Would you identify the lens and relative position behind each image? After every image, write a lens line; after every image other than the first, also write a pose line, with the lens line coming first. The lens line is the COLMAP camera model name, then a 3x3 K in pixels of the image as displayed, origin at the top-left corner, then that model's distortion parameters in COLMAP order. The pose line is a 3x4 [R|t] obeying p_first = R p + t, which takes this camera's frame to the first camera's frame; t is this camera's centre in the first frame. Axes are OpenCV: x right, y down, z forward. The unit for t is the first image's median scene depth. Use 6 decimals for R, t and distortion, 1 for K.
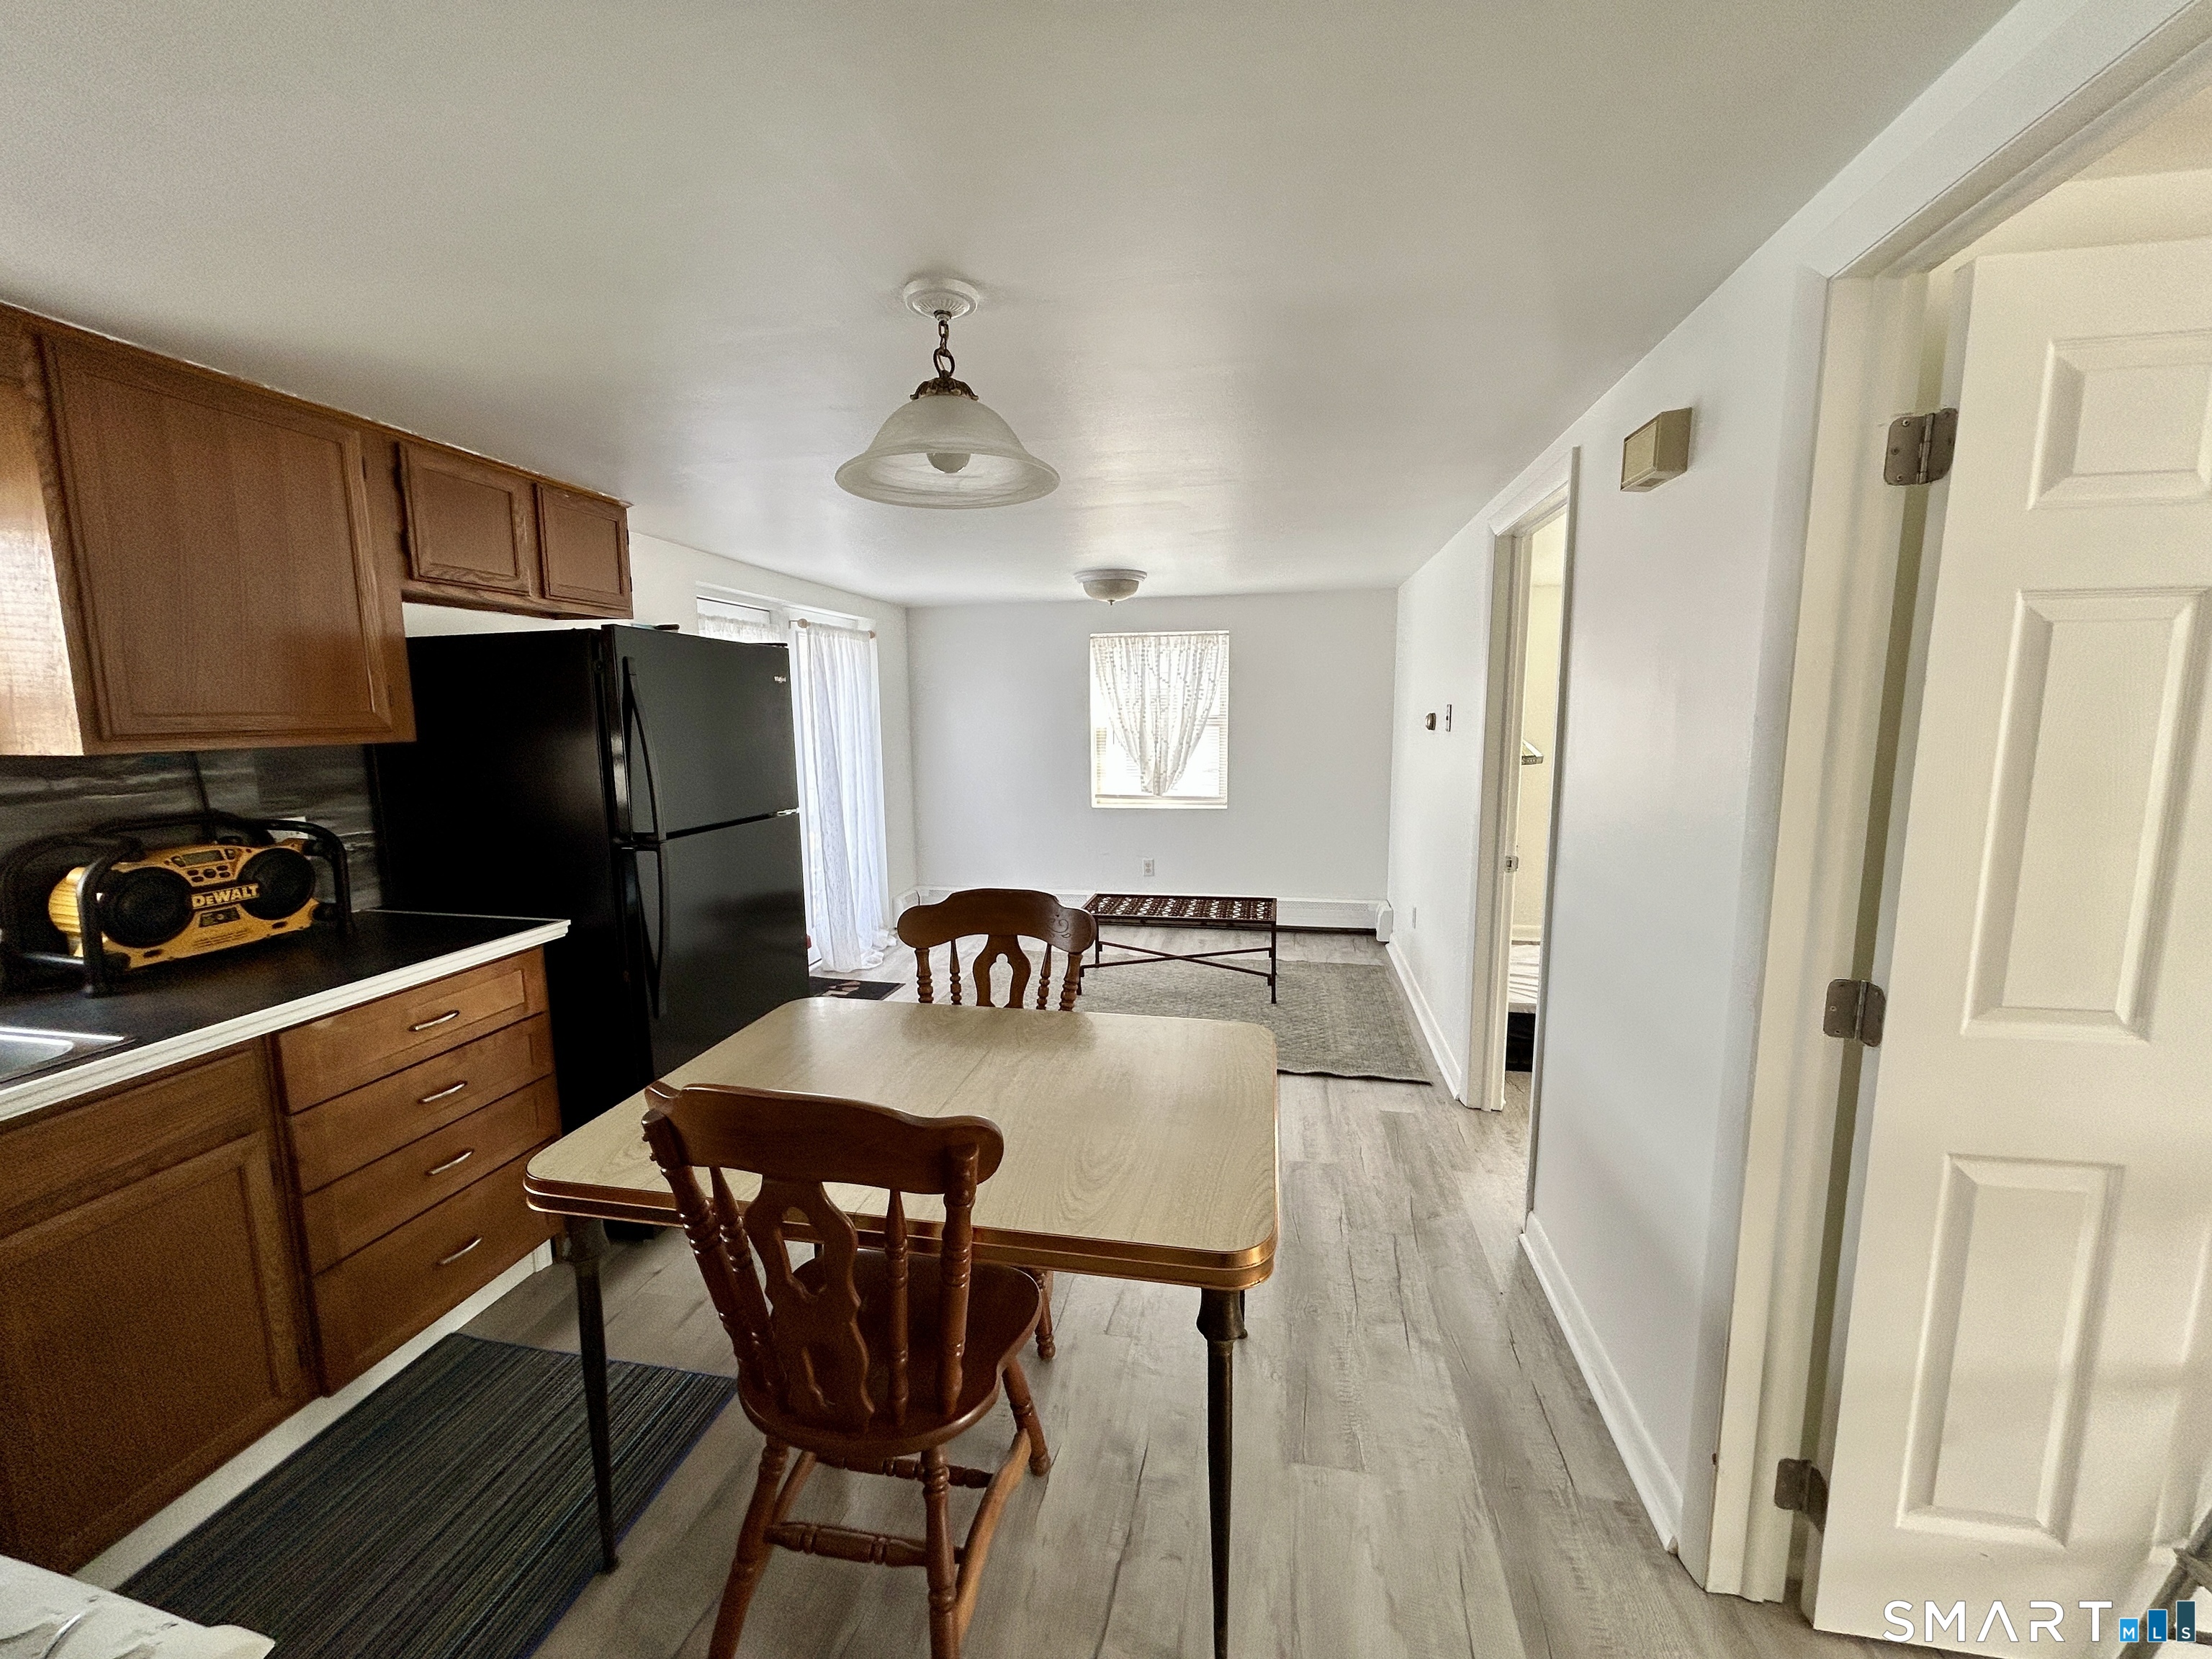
lens RADIAL K [[899.9, 0, 1105.0], [0, 899.9, 835.6], [0, 0, 1]] dist [0.004173, 0.000023]
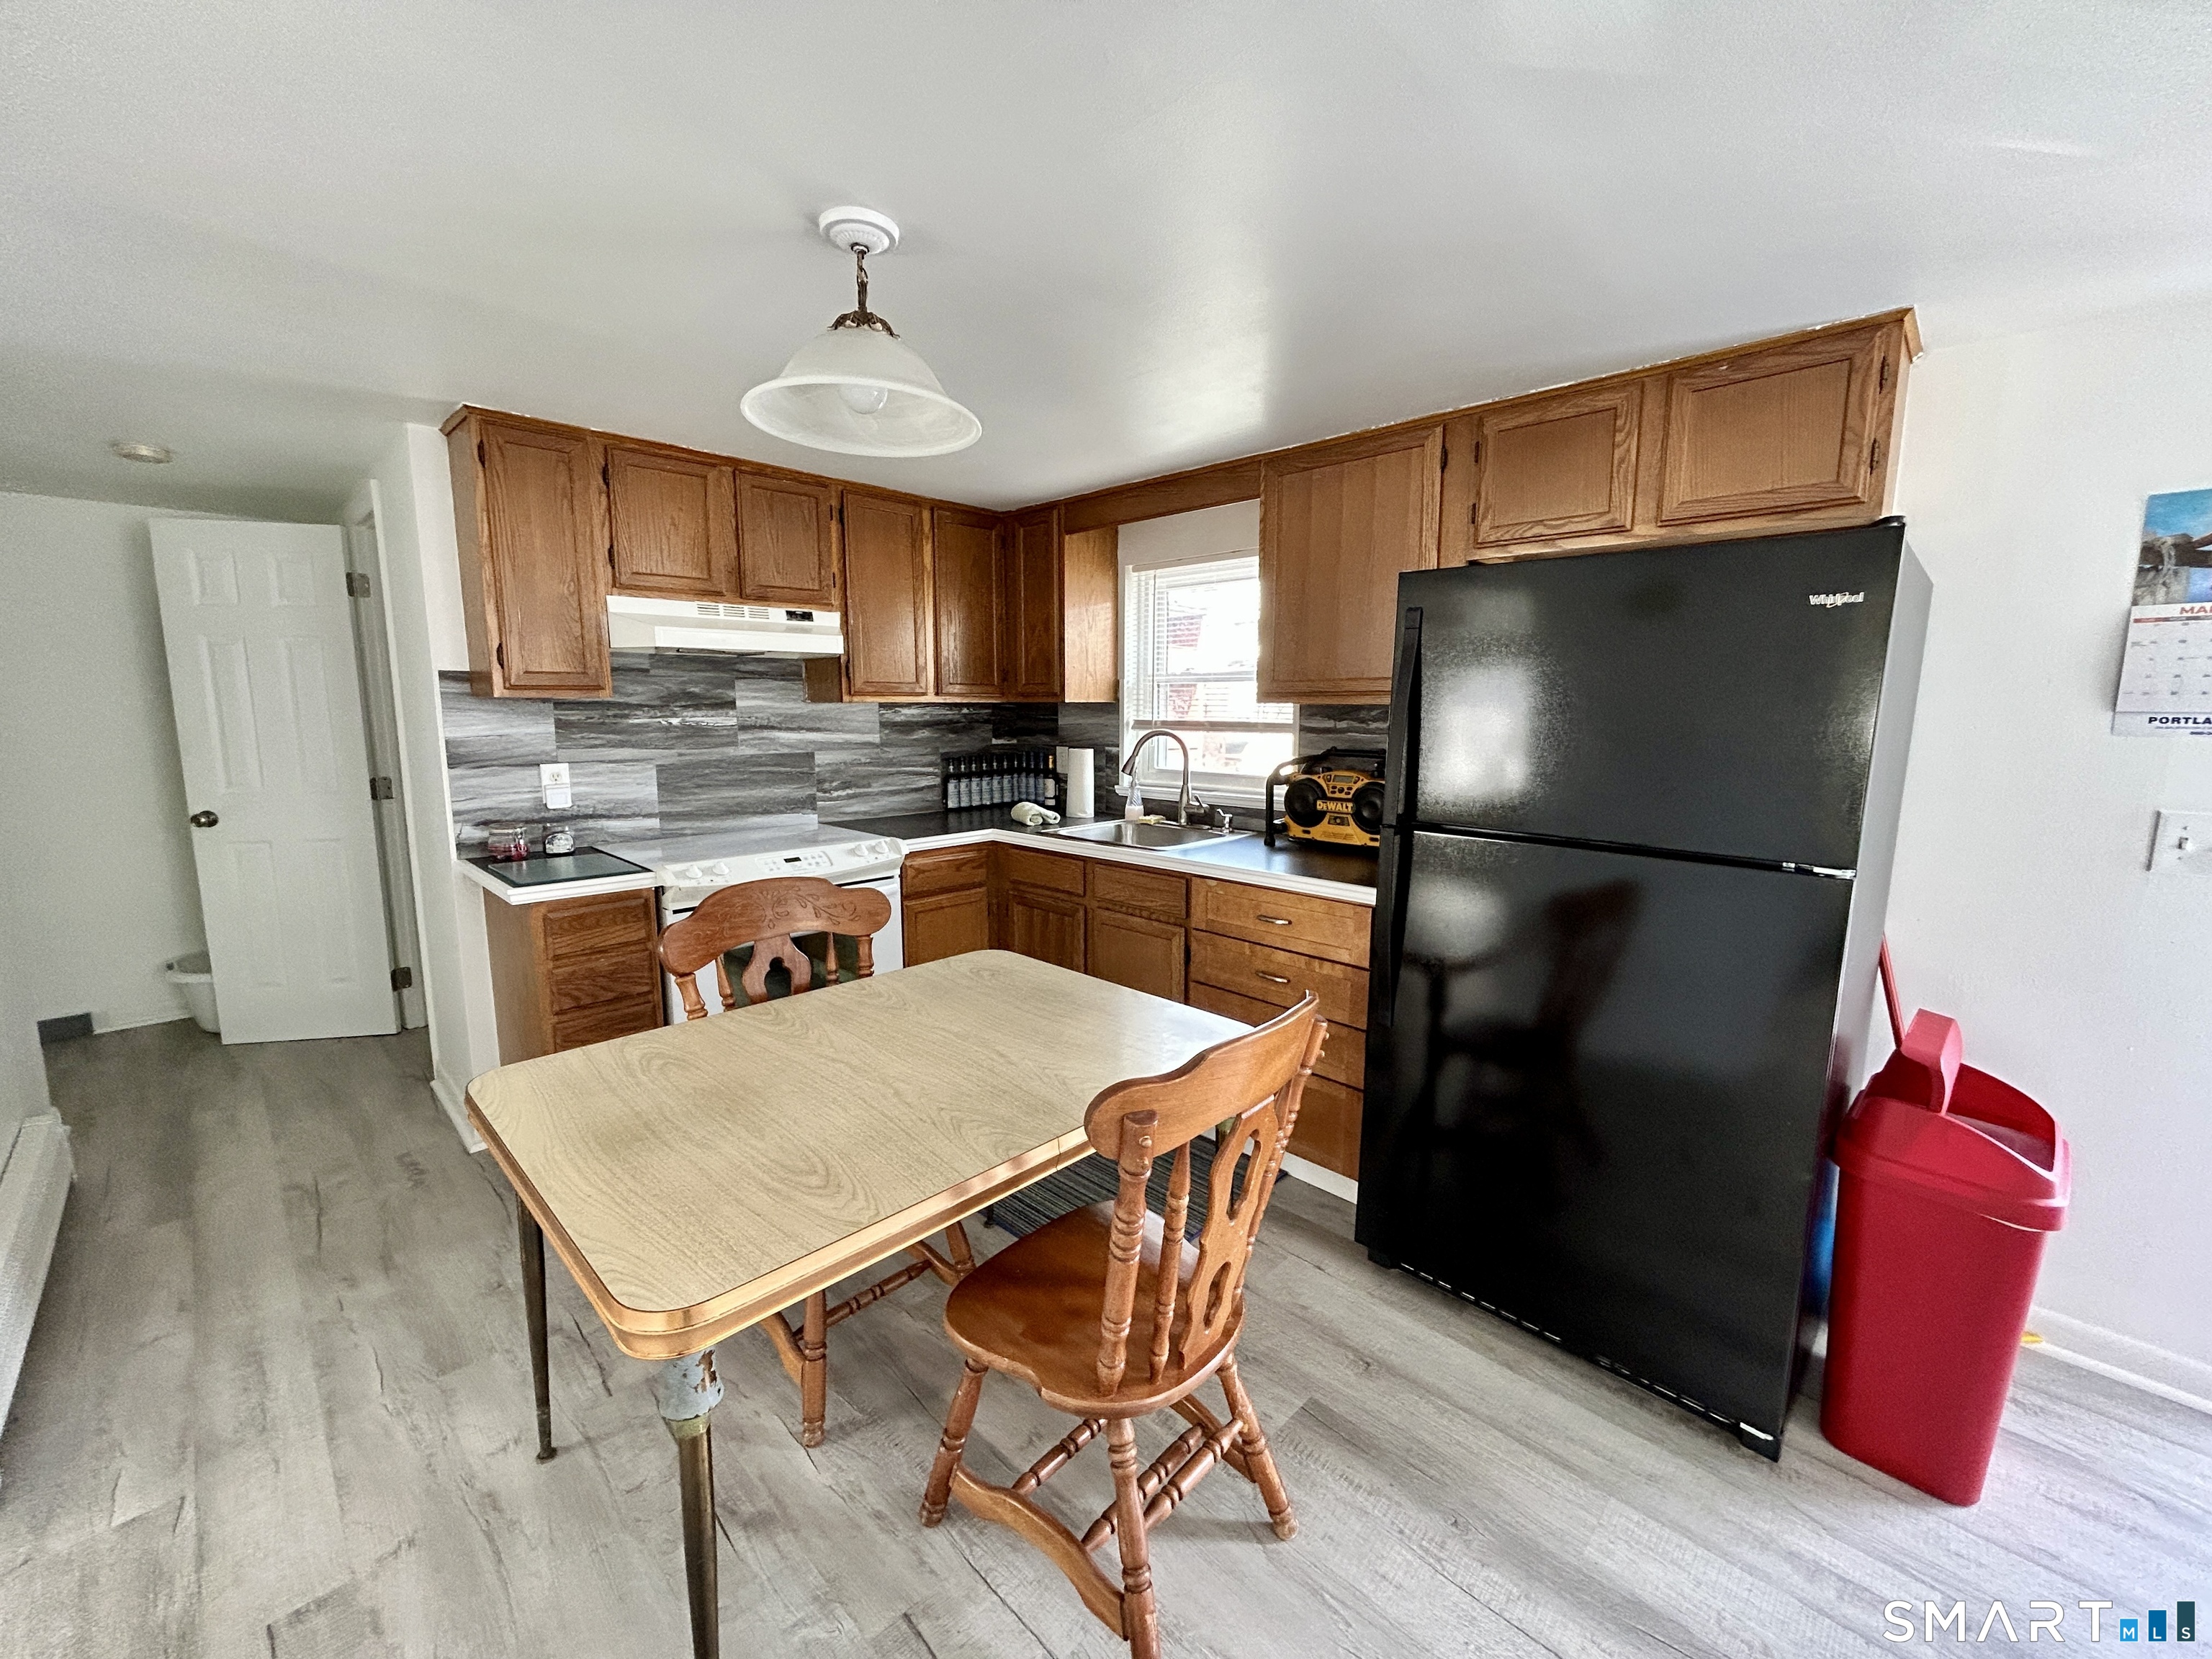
lens RADIAL K [[899.9, 0, 1103.6], [0, 899.9, 830.6], [0, 0, 1]] dist [0.004173, 0.000023]
pose [[-0.559611, 0.129306, -0.818606, 0.421299], [-0.109313, 0.967607, 0.227570, -0.183438], [0.821514, 0.216835, -0.527349, 1.461952]]
